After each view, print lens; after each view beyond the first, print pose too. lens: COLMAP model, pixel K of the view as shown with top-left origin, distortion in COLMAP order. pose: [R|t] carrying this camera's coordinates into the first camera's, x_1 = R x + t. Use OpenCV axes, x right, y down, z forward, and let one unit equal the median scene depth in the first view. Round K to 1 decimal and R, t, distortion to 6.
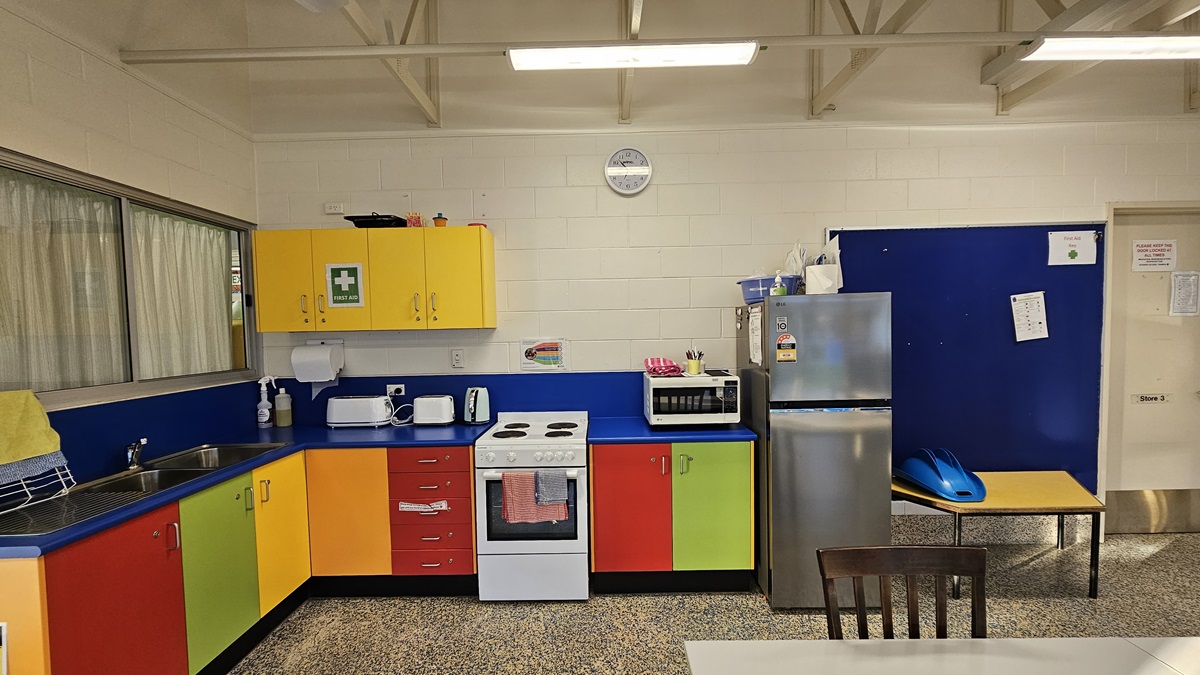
lens RADIAL K [[488.9, 0, 603.4], [0, 488.9, 350.1], [0, 0, 1]] dist [-0.003908, 0.000041]
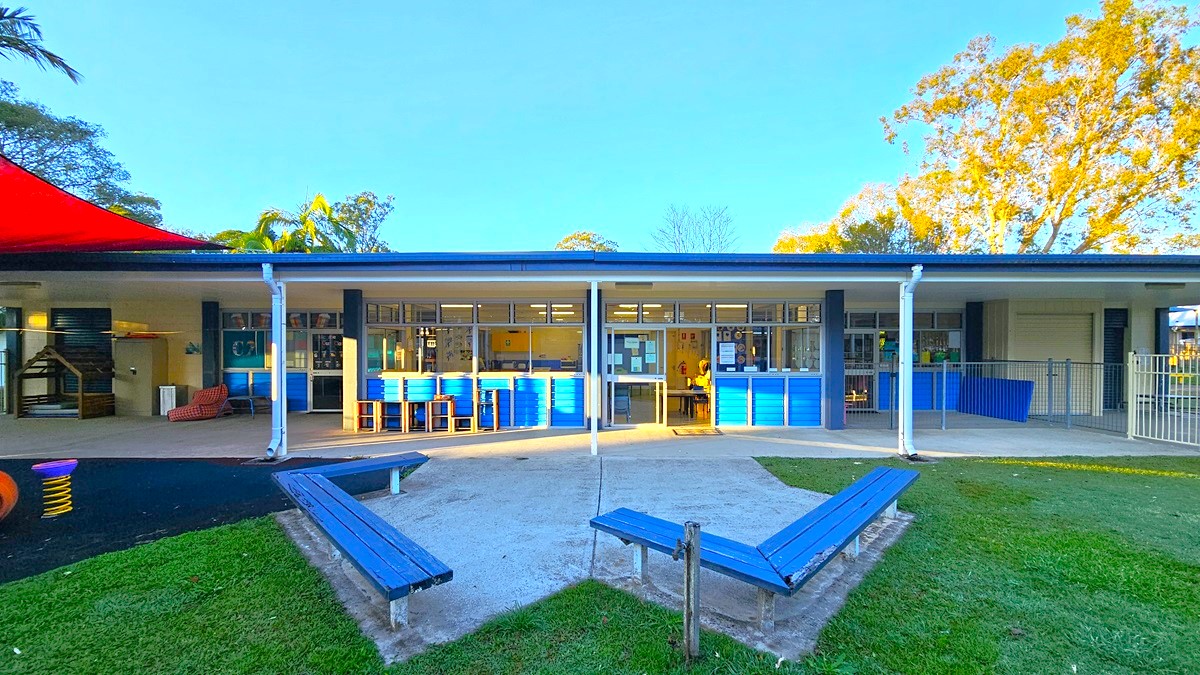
lens RADIAL K [[488.9, 0, 600.6], [0, 488.9, 344.5], [0, 0, 1]] dist [-0.003908, 0.000041]
pose [[0.999765, 0.020216, 0.007788, 0.469133], [-0.019757, 0.998285, -0.055097, 0.164474], [-0.008889, 0.054931, 0.998451, -4.399425]]
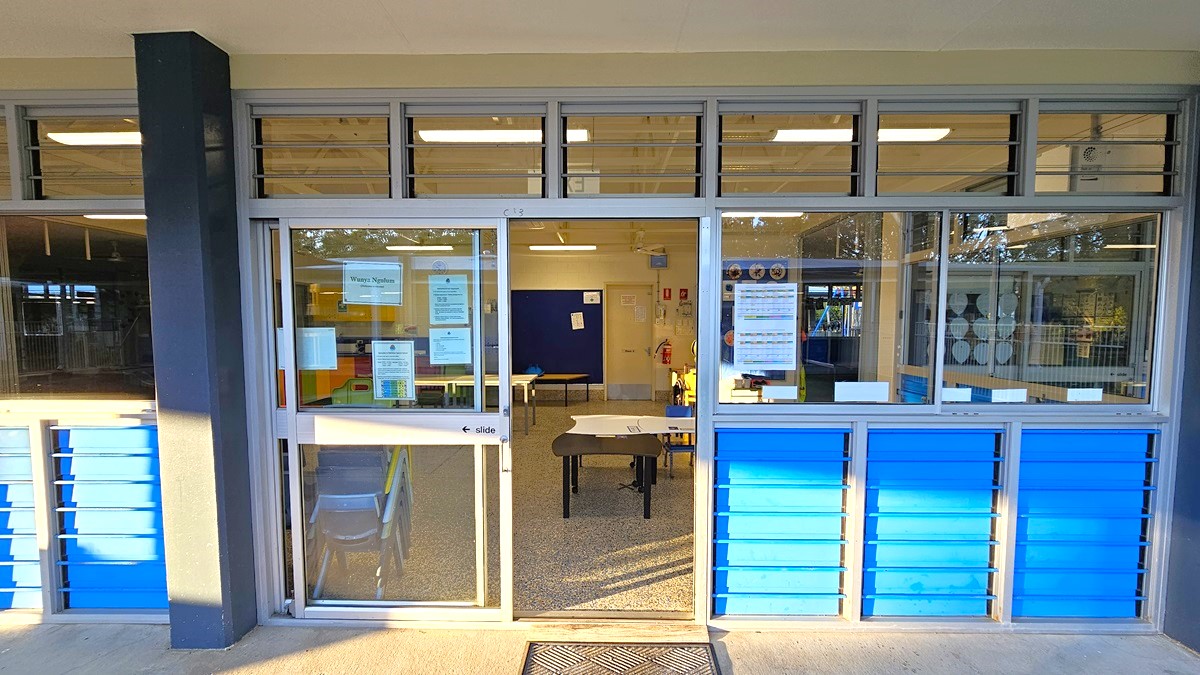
lens RADIAL K [[488.9, 0, 601.1], [0, 488.9, 349.8], [0, 0, 1]] dist [-0.003908, 0.000041]
pose [[0.999651, 0.021991, -0.014619, 1.087721], [-0.021787, 0.999665, 0.014003, 0.059430], [0.014922, -0.013679, 0.999795, -1.943965]]
